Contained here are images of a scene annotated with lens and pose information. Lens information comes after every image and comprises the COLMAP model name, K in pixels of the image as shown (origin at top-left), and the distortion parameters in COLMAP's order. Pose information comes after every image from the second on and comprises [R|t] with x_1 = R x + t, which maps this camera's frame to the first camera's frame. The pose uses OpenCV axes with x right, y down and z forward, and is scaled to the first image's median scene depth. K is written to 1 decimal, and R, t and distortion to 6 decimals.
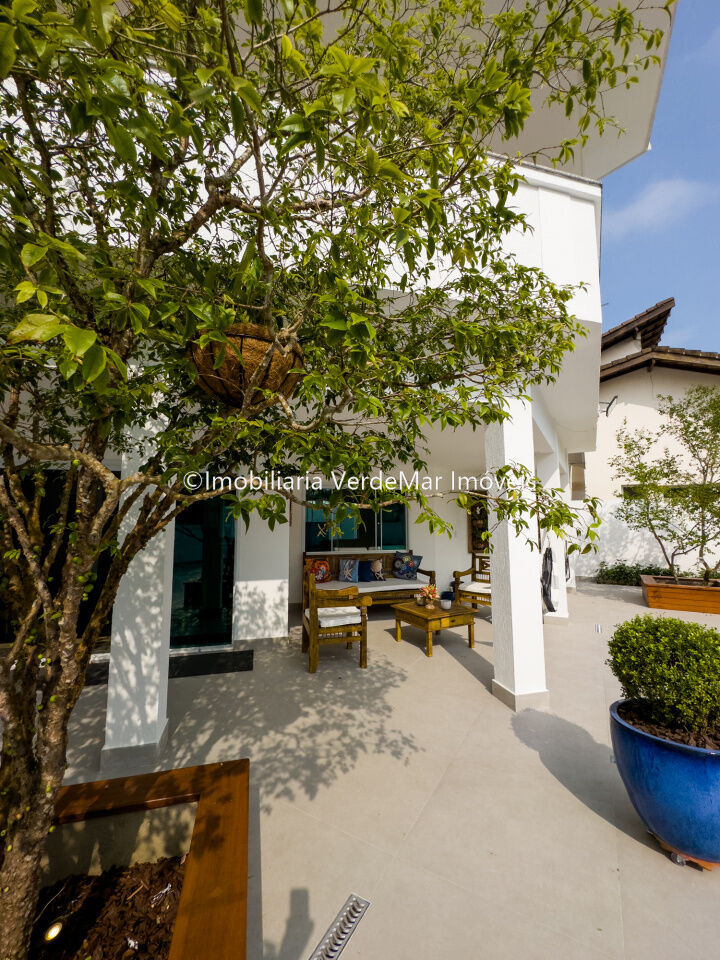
lens RADIAL K [[381.7, 0, 364.6], [0, 381.7, 481.0], [0, 0, 1]] dist [0.000360, 0.000217]
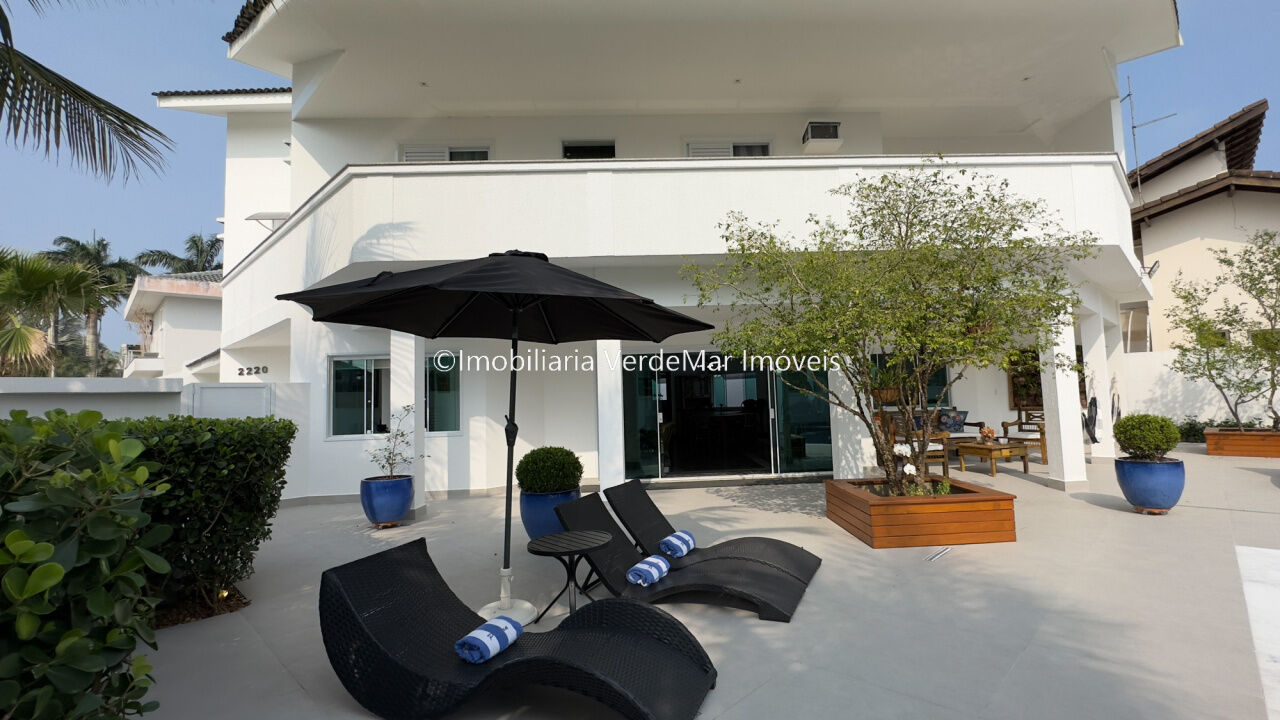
lens RADIAL K [[566.6, 0, 687.9], [0, 566.6, 355.2], [0, 0, 1]] dist [0.002095, 0.000477]
pose [[0.978496, -0.045411, -0.201204, -0.300395], [0.052842, 0.998099, 0.031717, -0.058208], [0.199381, -0.041667, 0.979036, -0.749867]]
